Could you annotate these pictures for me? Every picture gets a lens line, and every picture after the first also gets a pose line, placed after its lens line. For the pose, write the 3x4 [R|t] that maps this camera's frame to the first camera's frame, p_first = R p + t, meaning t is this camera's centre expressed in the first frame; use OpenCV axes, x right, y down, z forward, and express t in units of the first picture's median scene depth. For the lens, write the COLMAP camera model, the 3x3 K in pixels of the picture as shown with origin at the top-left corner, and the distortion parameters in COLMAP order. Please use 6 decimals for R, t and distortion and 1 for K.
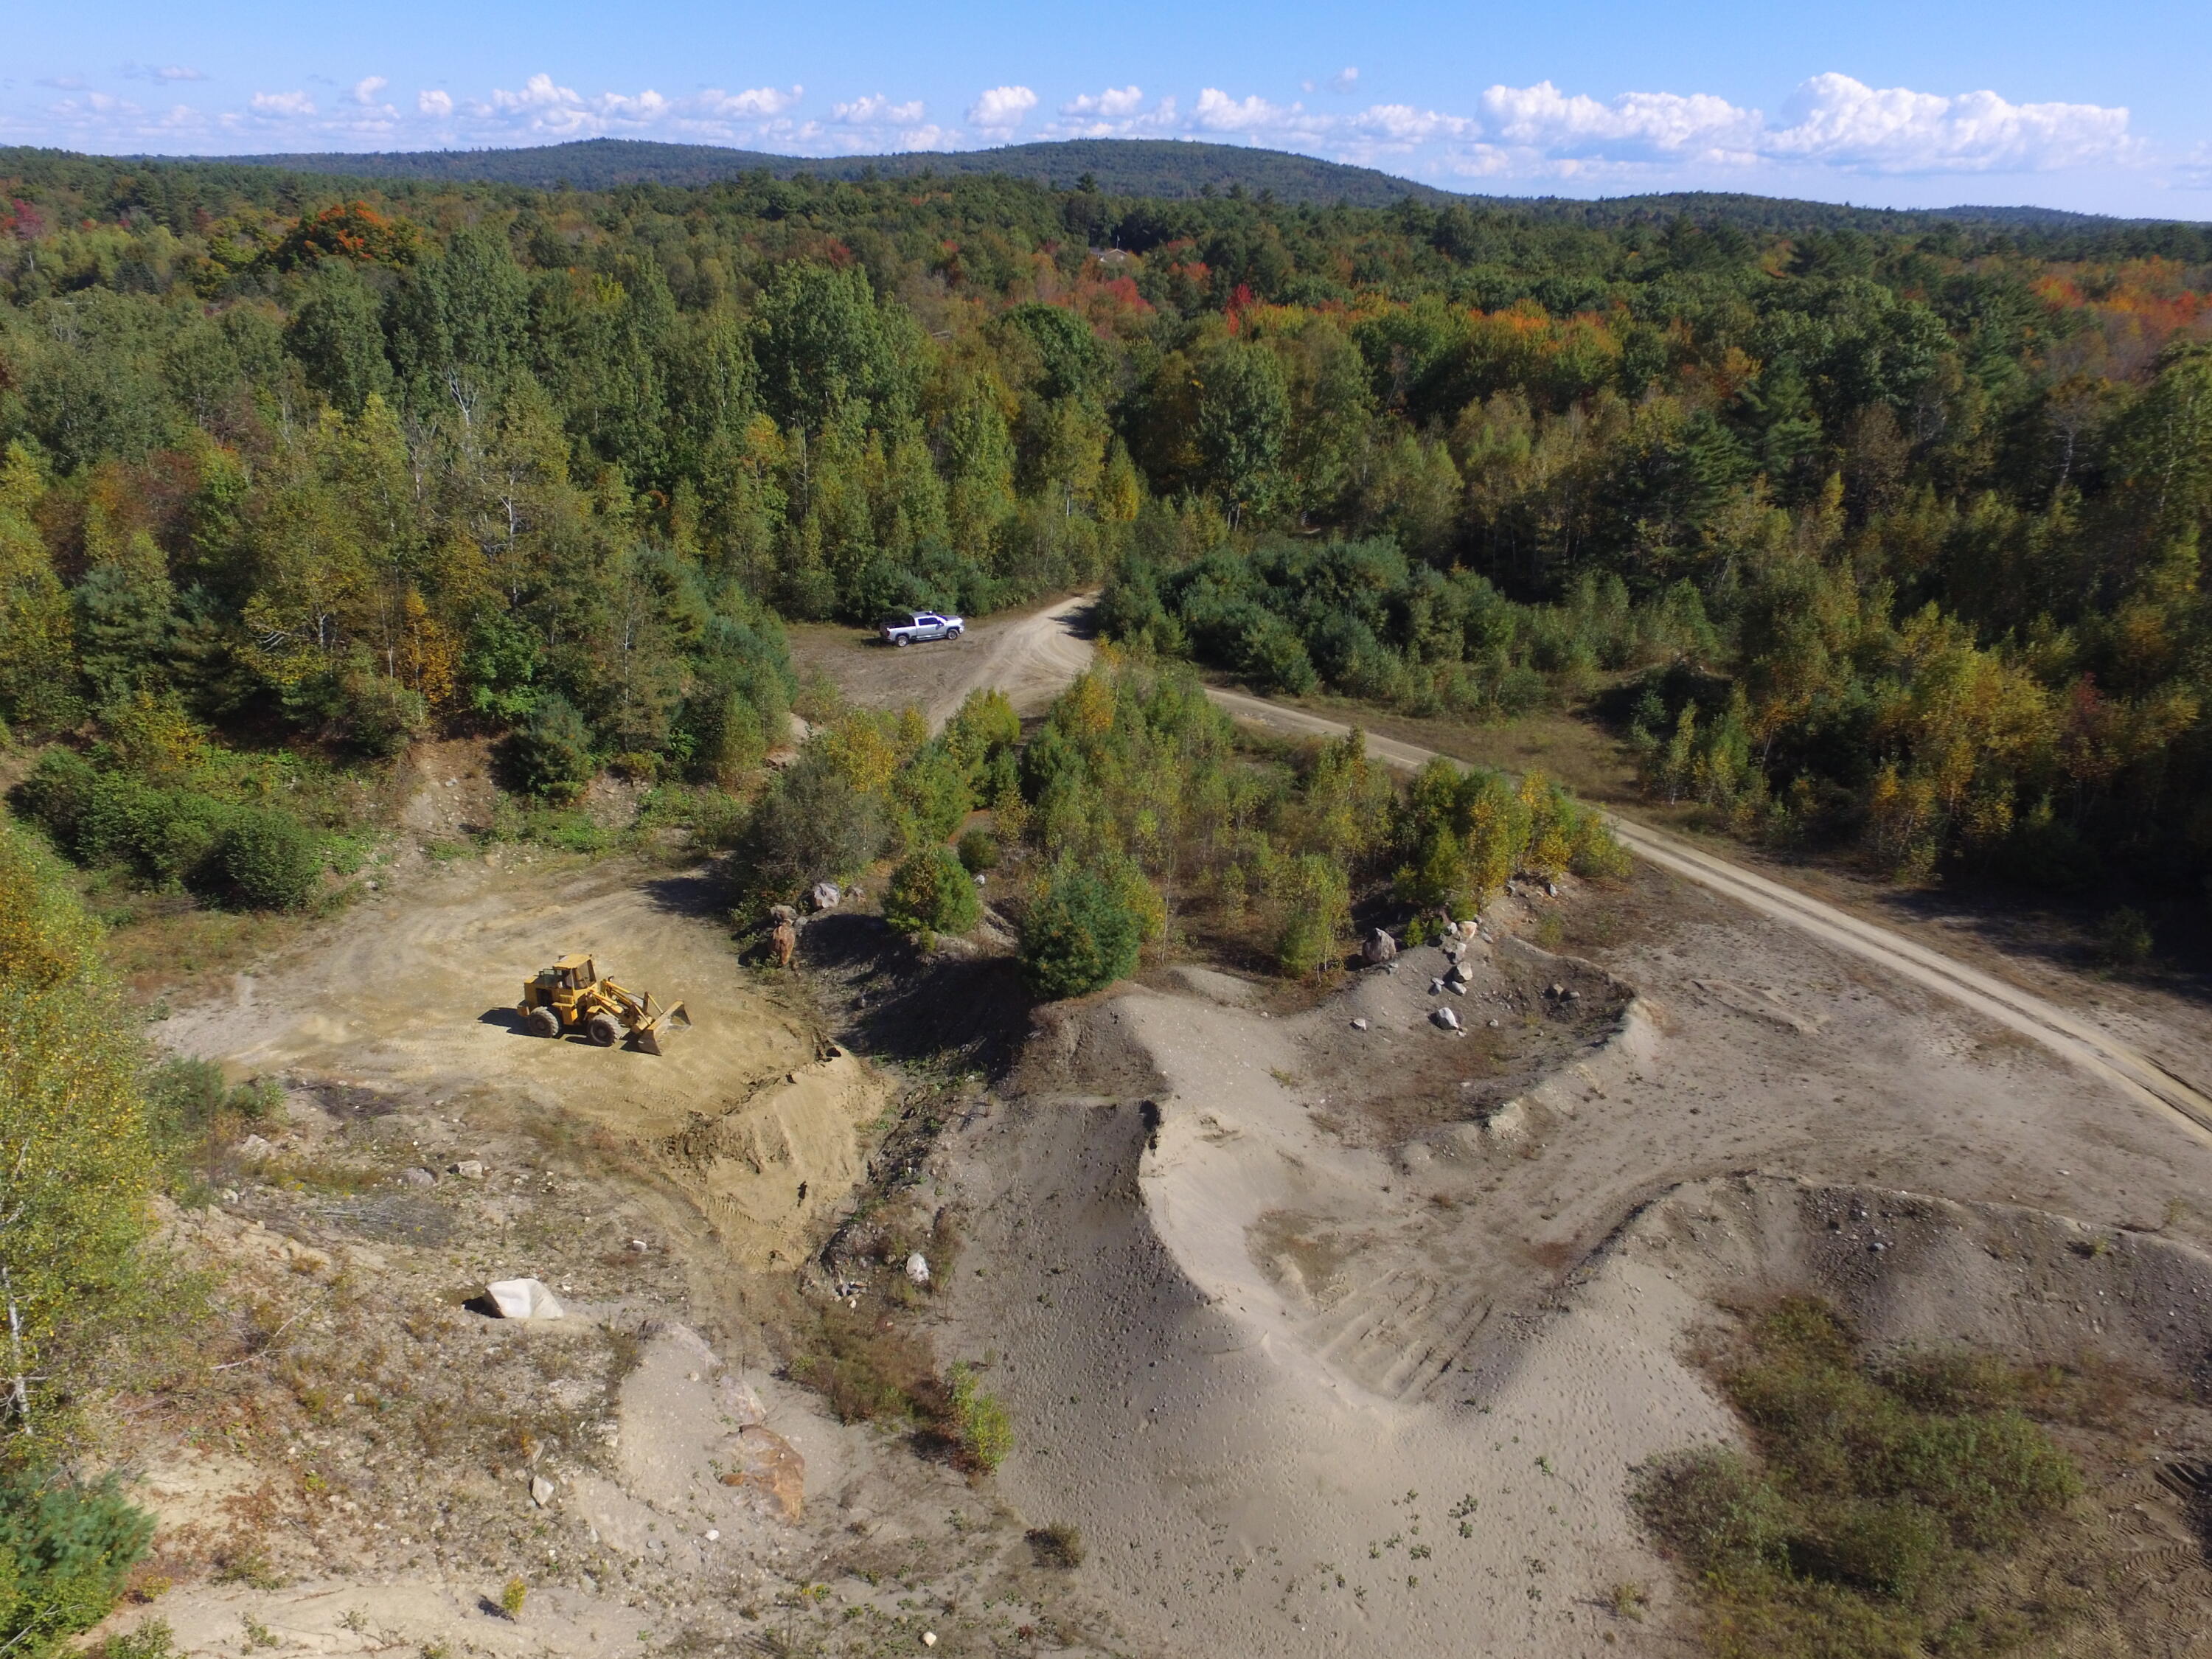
lens RADIAL K [[1488.8, 0, 1128.7], [0, 1488.8, 825.3], [0, 0, 1]] dist [-0.008184, 0.009408]
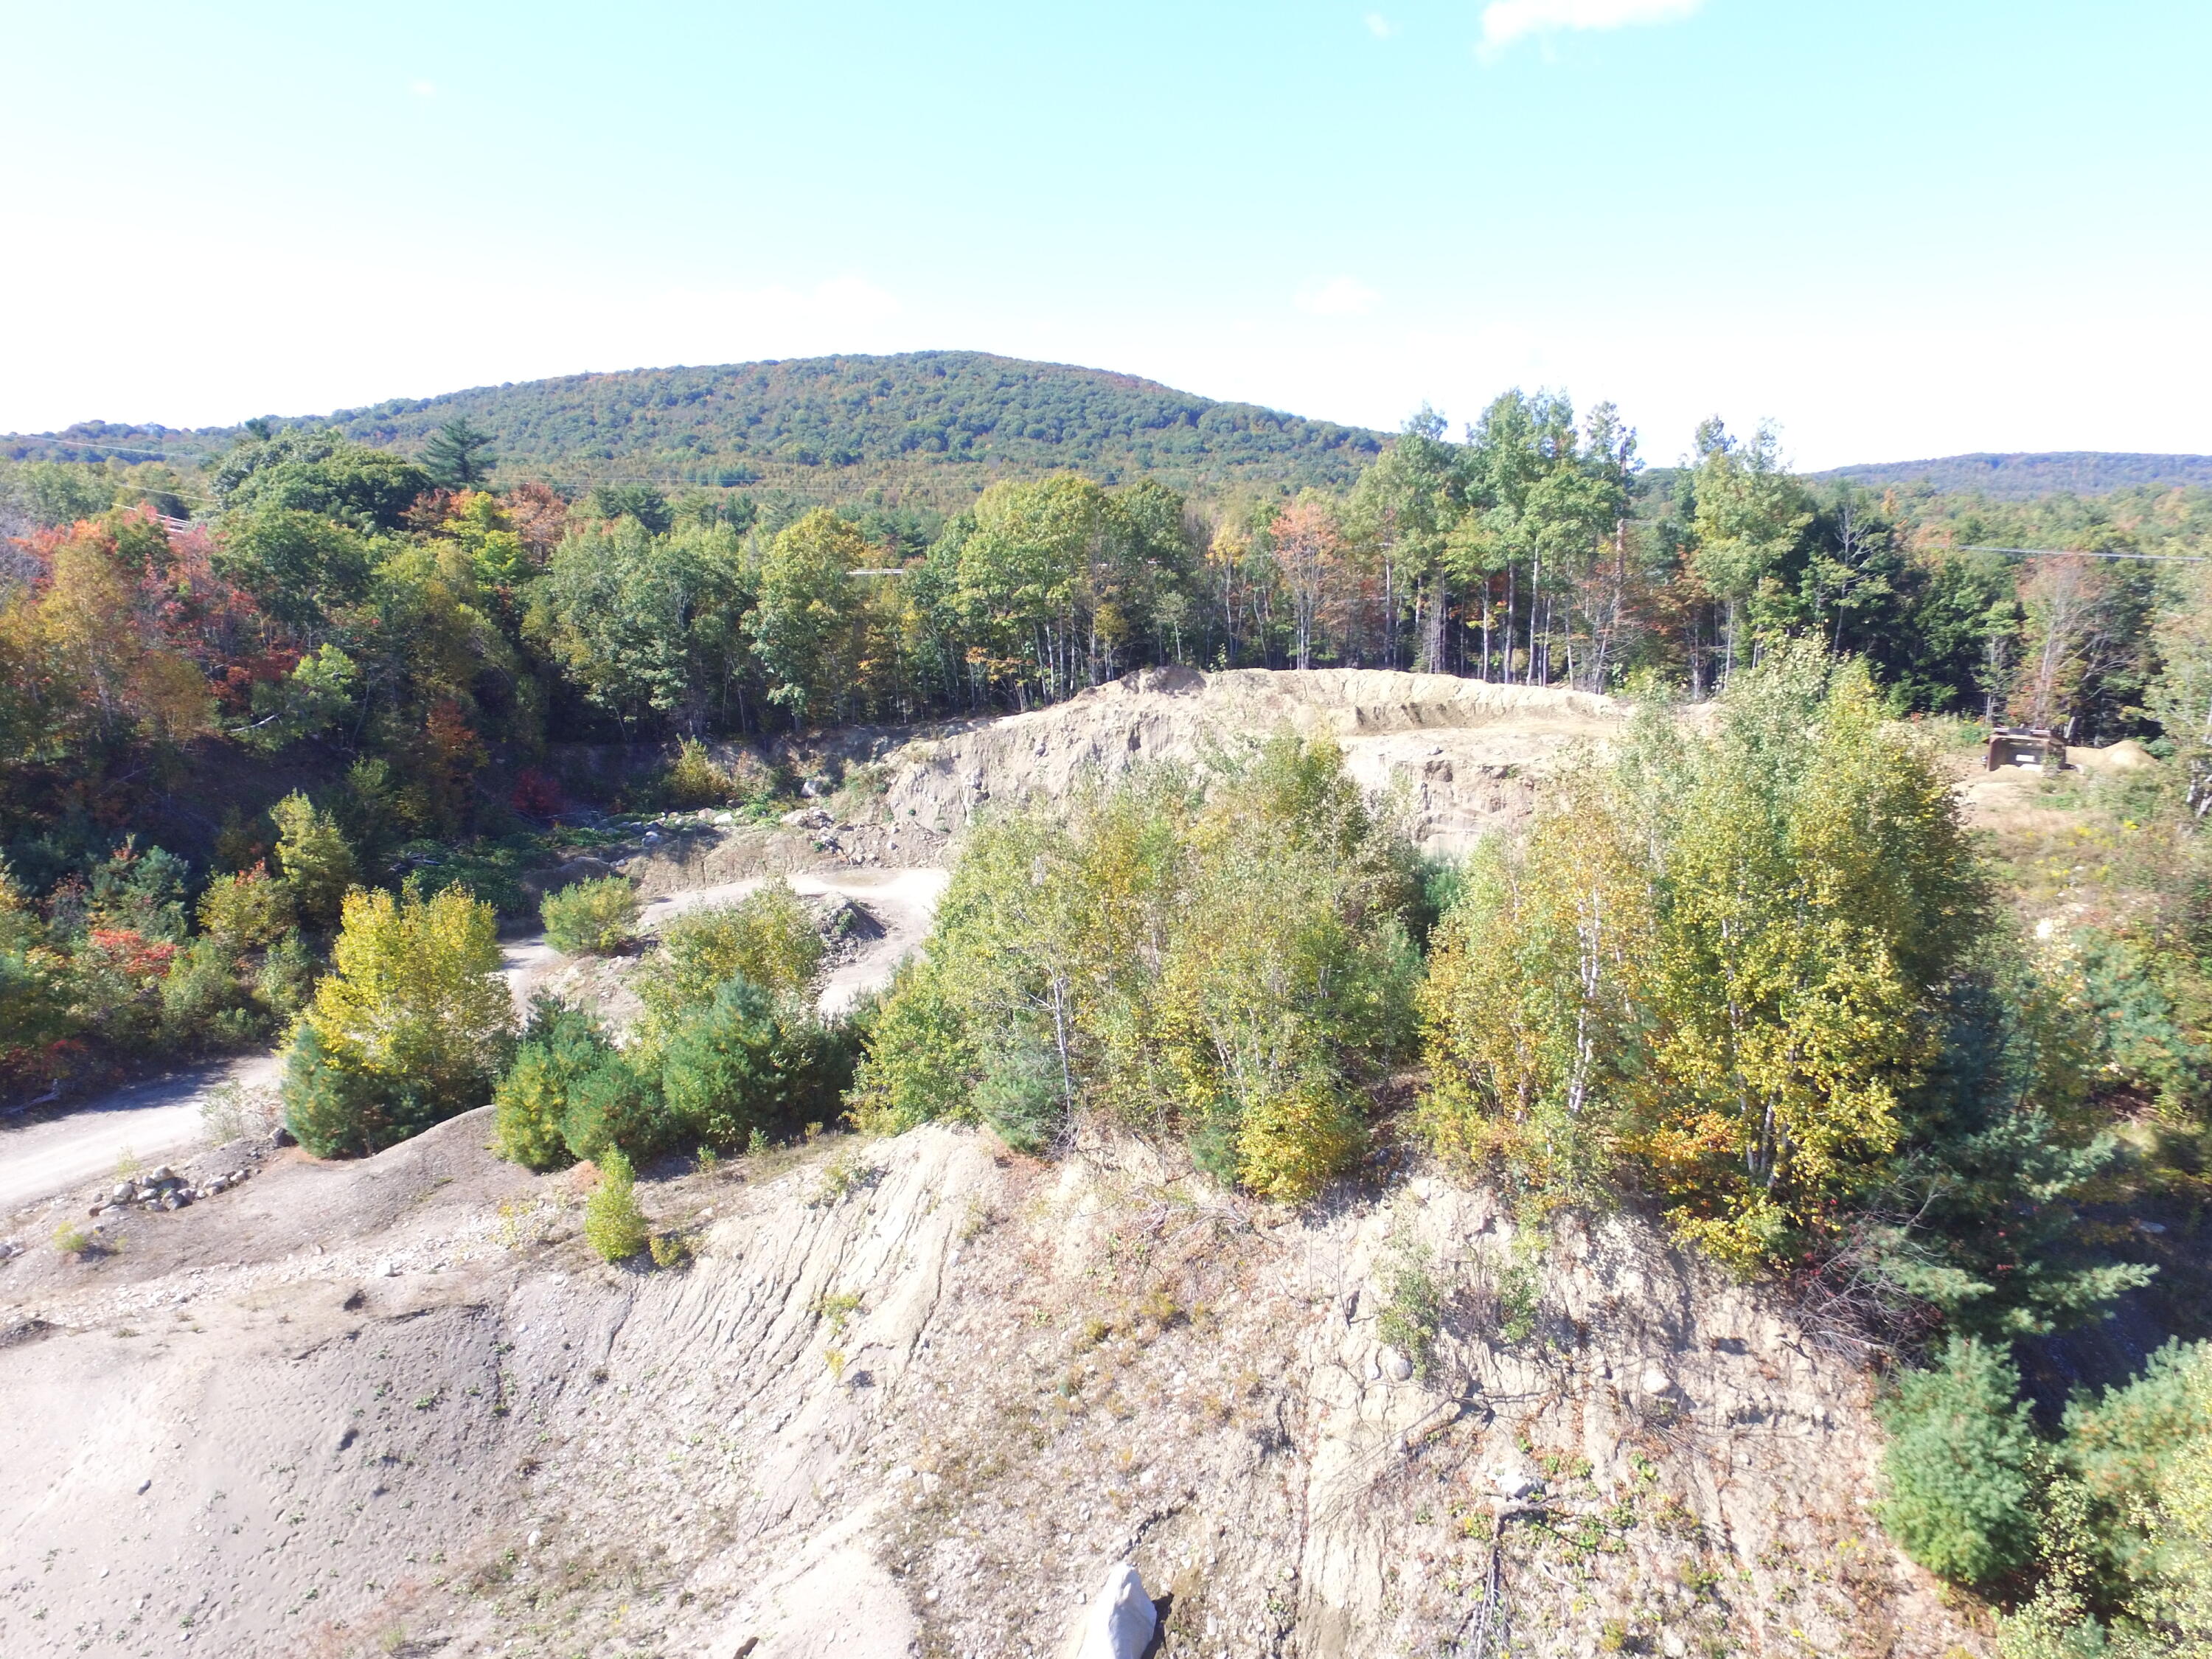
lens RADIAL K [[1488.8, 0, 1125.3], [0, 1488.8, 831.2], [0, 0, 1]] dist [-0.008184, 0.009408]
pose [[-0.940798, 0.037551, -0.336882, -0.154065], [-0.152365, 0.840936, 0.519241, -0.313023], [0.302794, 0.539830, -0.785429, 1.117661]]
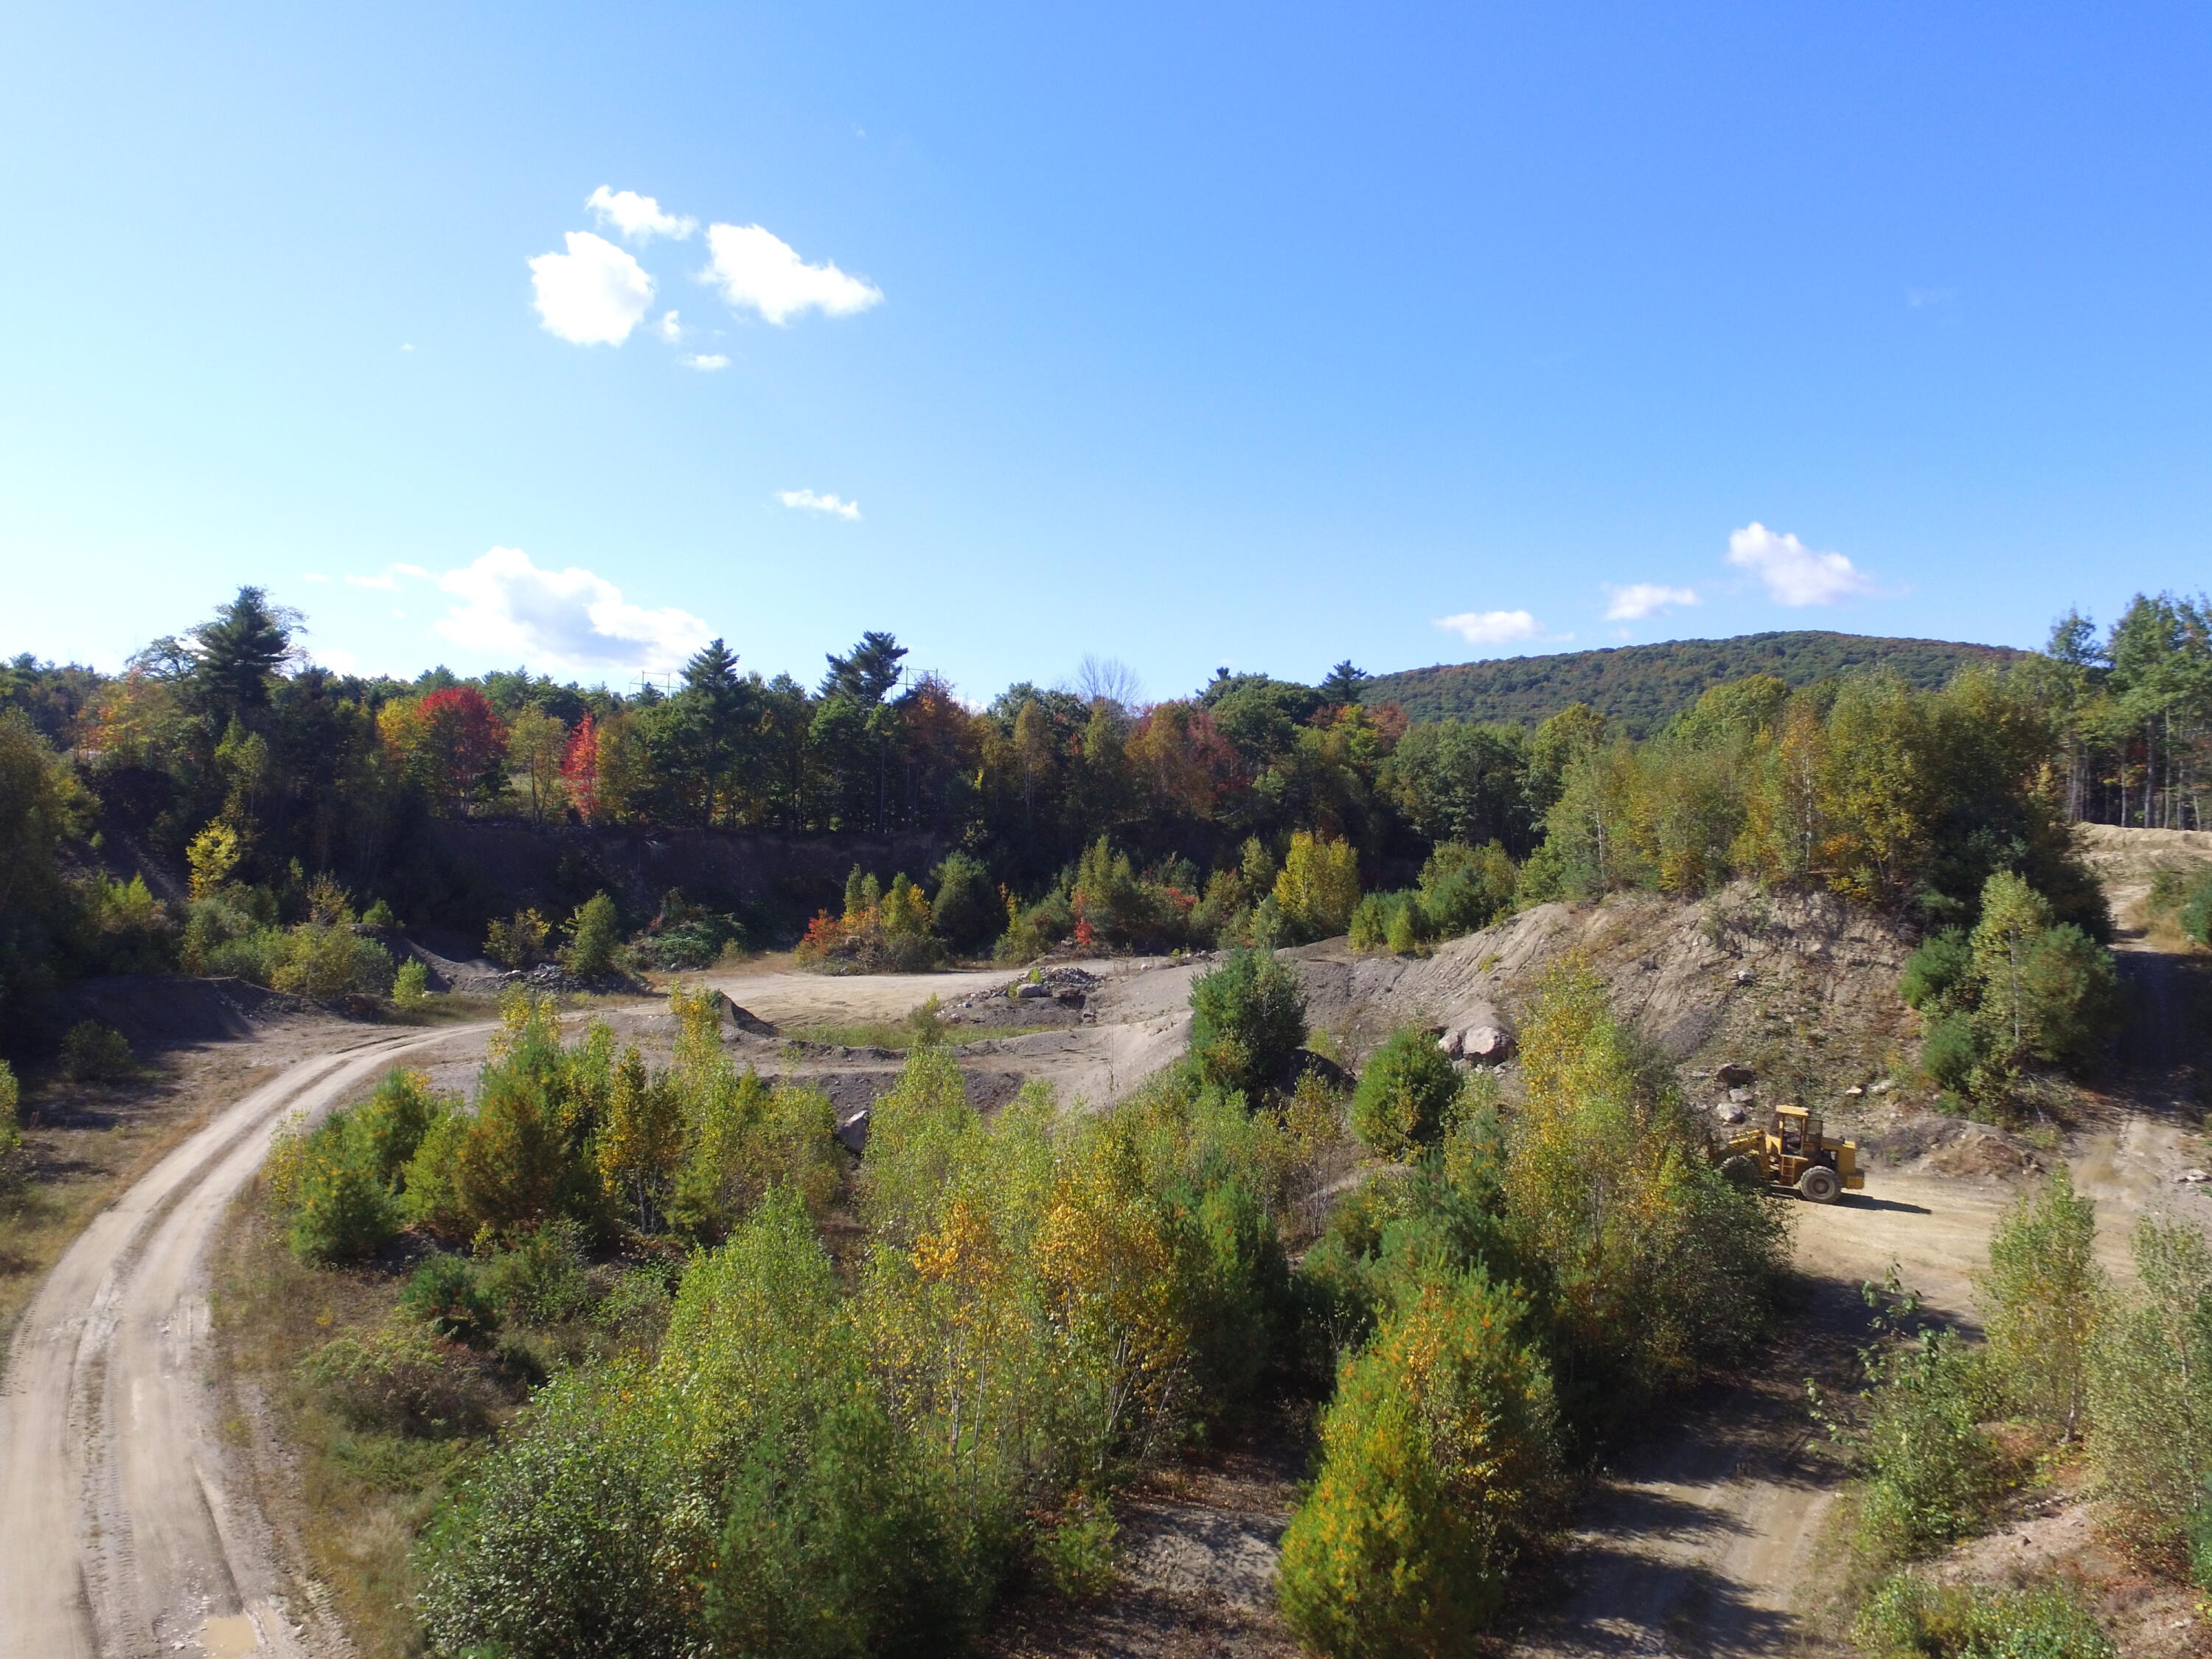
lens RADIAL K [[1488.8, 0, 1118.1], [0, 1488.8, 851.2], [0, 0, 1]] dist [-0.008184, 0.009408]
pose [[-0.978871, -0.052129, 0.197724, -0.174286], [0.031290, 0.917383, 0.396773, -0.523965], [-0.202072, 0.394577, -0.896368, 2.255140]]
